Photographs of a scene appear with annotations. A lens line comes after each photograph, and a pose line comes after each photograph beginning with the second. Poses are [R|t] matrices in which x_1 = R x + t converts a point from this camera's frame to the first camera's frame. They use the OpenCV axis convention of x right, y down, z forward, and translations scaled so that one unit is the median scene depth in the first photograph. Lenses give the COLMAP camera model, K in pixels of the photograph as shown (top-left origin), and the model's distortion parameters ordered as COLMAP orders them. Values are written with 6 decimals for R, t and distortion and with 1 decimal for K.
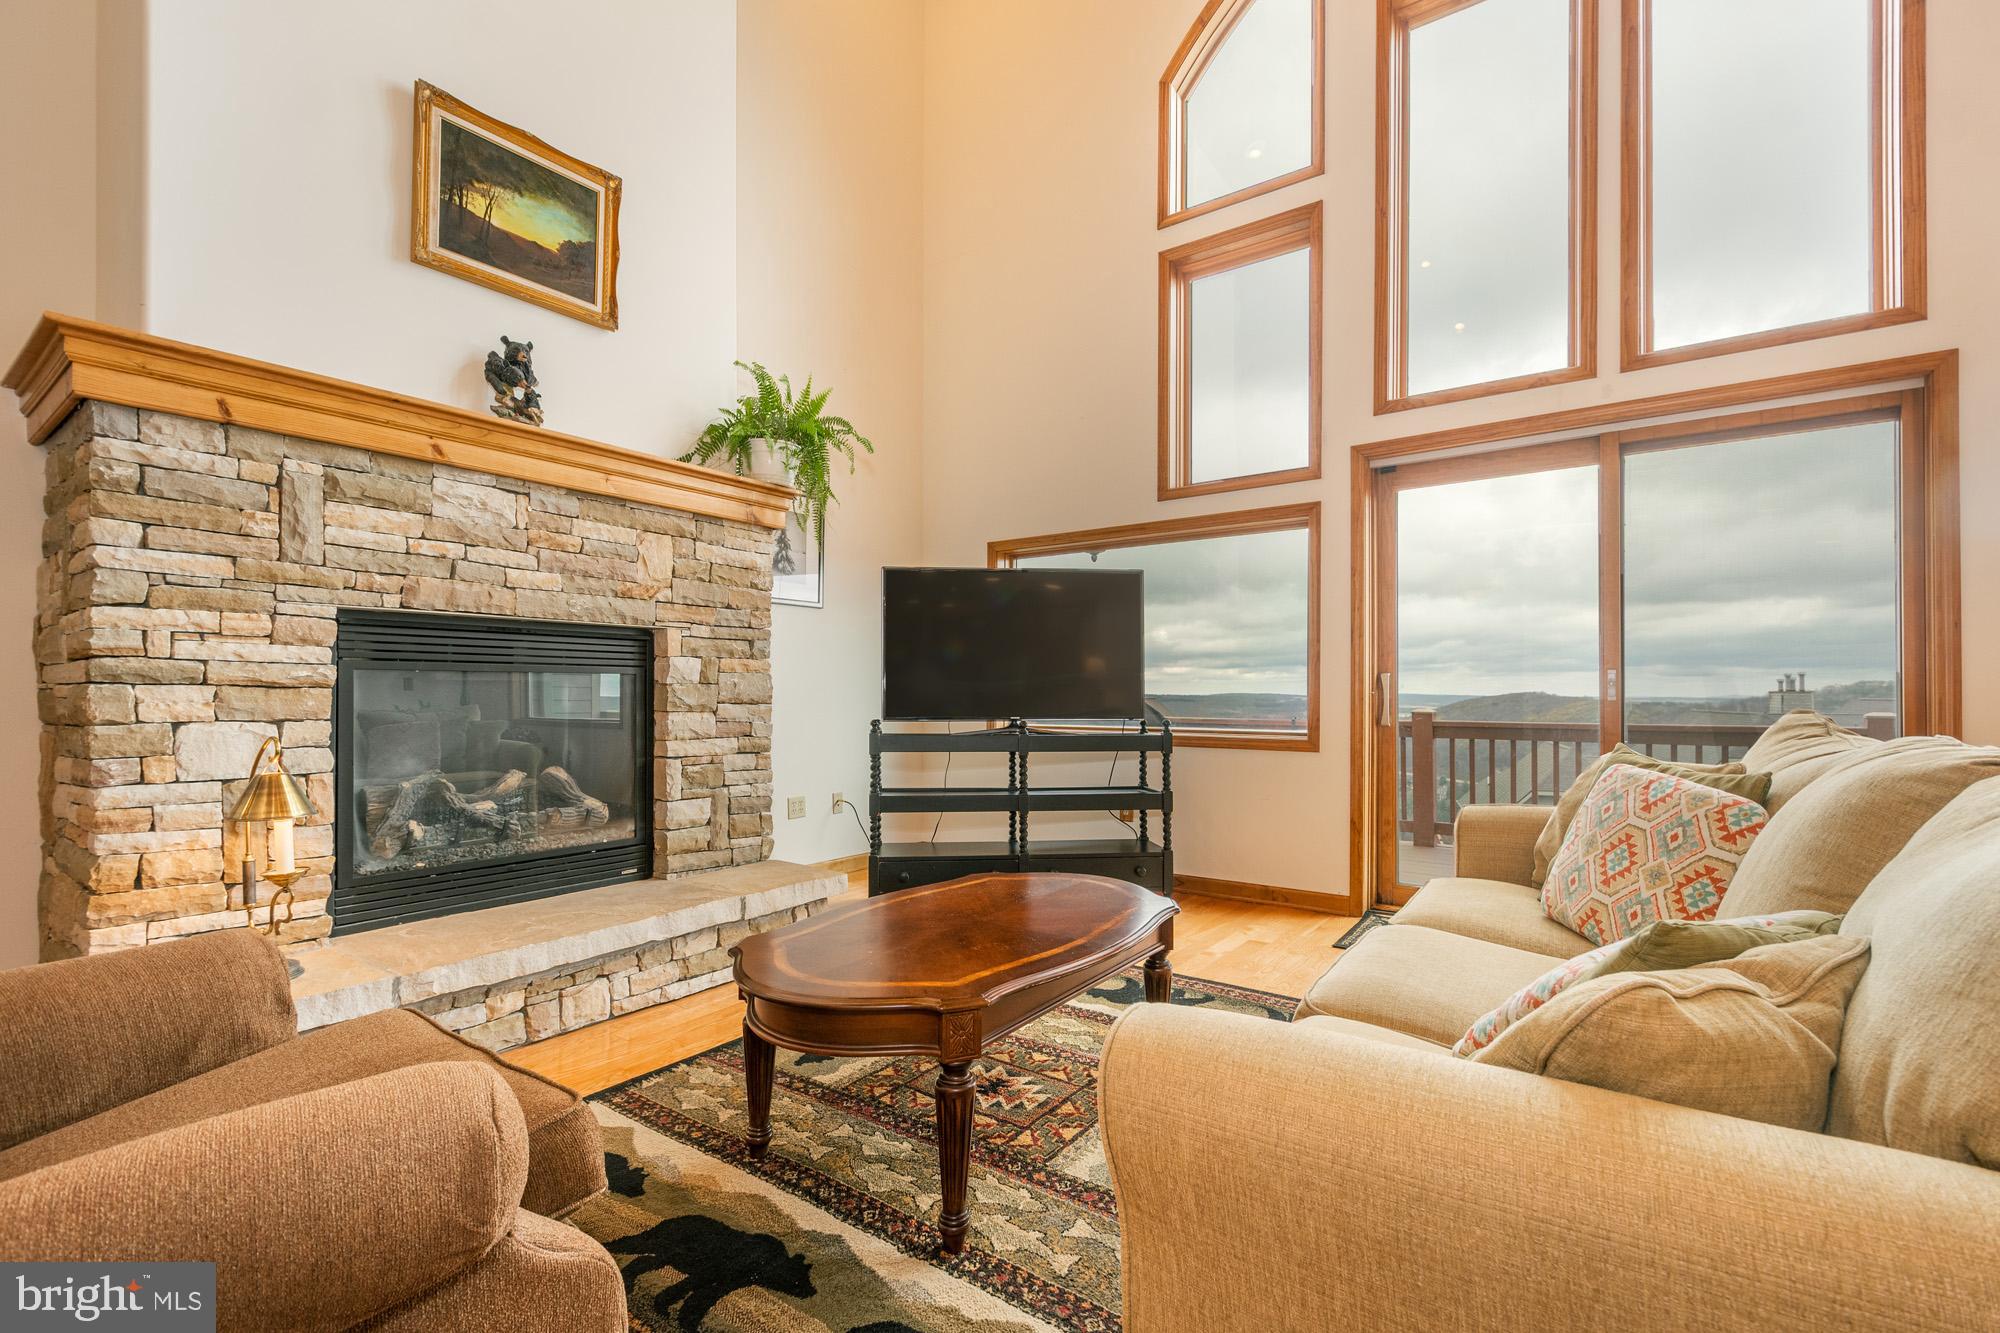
lens RADIAL K [[878.8, 0, 1012.2], [0, 878.8, 680.2], [0, 0, 1]] dist [0.001107, -0.001005]
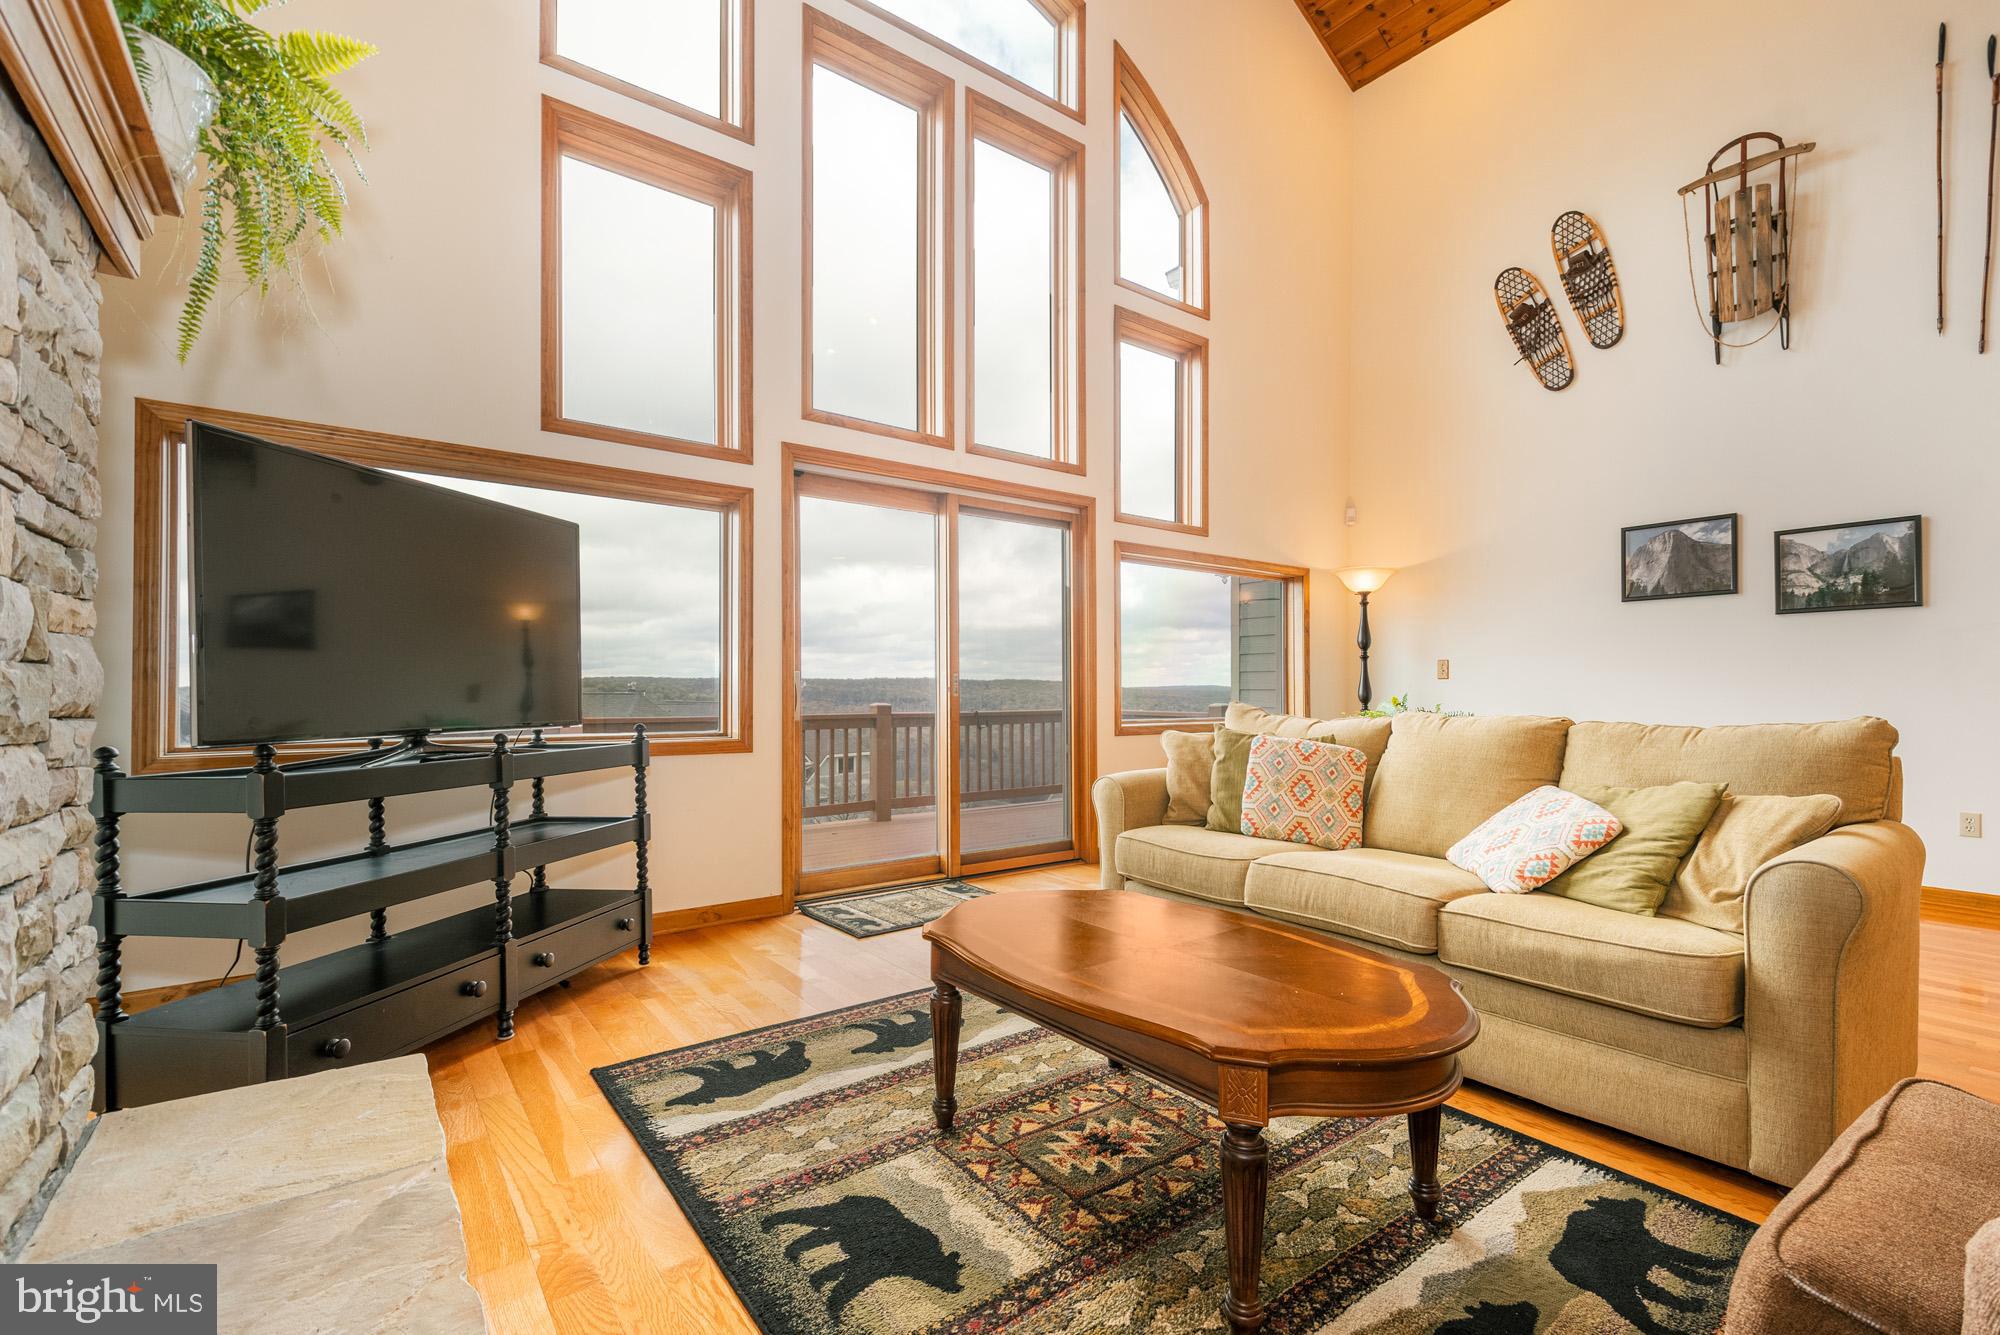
lens RADIAL K [[878.8, 0, 1009.8], [0, 878.8, 680.4], [0, 0, 1]] dist [0.001107, -0.001005]
pose [[0.296752, 0.010515, 0.954897, -0.483615], [-0.017158, 0.999837, -0.005678, 0.004759], [-0.954800, -0.014699, 0.296884, 0.456245]]
